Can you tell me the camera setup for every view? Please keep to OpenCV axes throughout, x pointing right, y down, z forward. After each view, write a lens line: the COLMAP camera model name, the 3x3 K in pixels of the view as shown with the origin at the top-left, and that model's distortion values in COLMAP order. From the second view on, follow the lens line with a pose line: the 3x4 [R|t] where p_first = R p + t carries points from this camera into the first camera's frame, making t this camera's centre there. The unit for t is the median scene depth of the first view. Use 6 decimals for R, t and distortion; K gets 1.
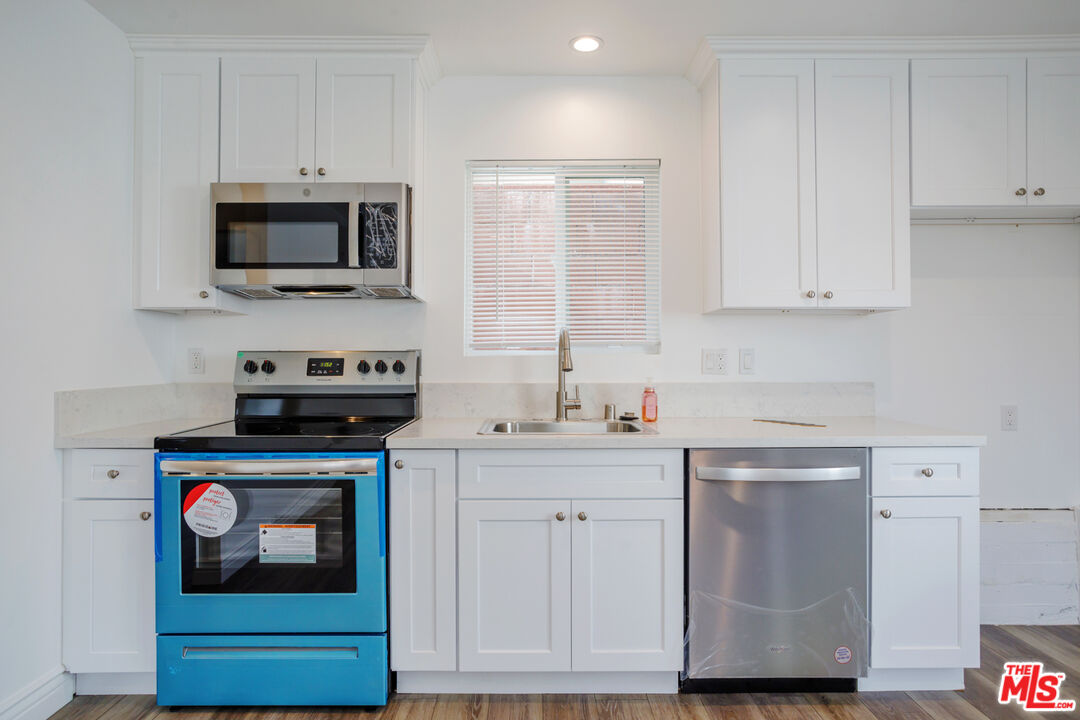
lens RADIAL K [[655.3, 0, 541.2], [0, 655.3, 355.9], [0, 0, 1]] dist [-0.021683, 0.021824]
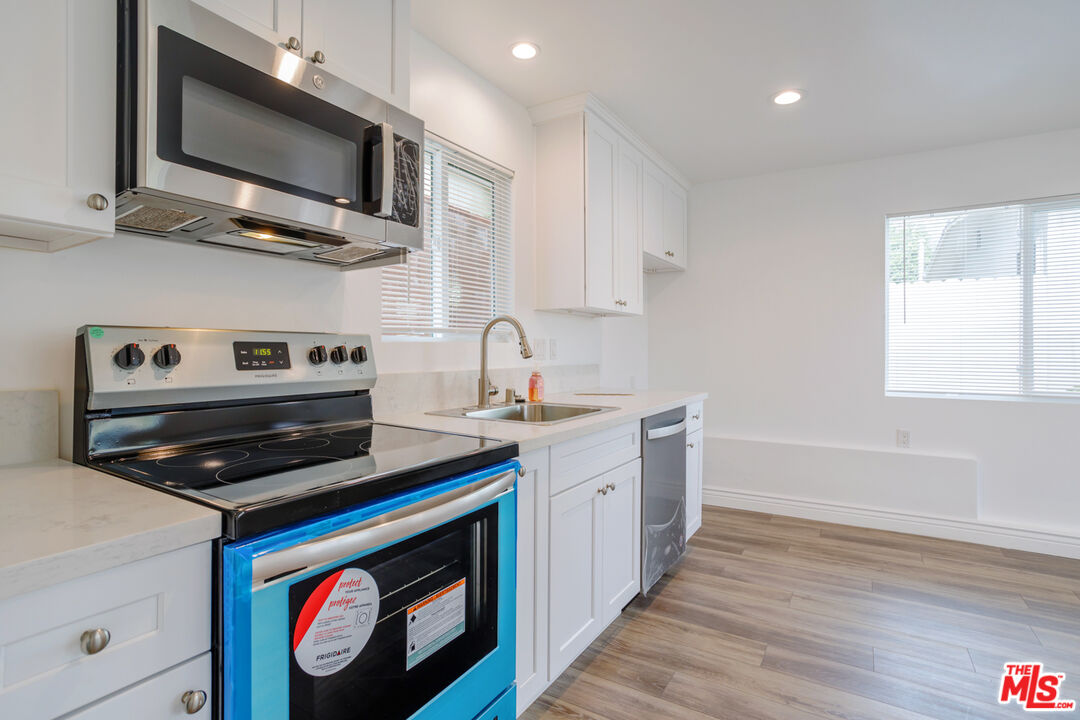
lens RADIAL K [[534.7, 0, 532.4], [0, 534.7, 351.0], [0, 0, 1]] dist [-0.022447, 0.008651]
pose [[0.539288, 0.000827, 0.842121, -0.680838], [-0.011524, 0.999913, 0.006398, 0.006556], [-0.842043, -0.013155, 0.539250, 0.541085]]
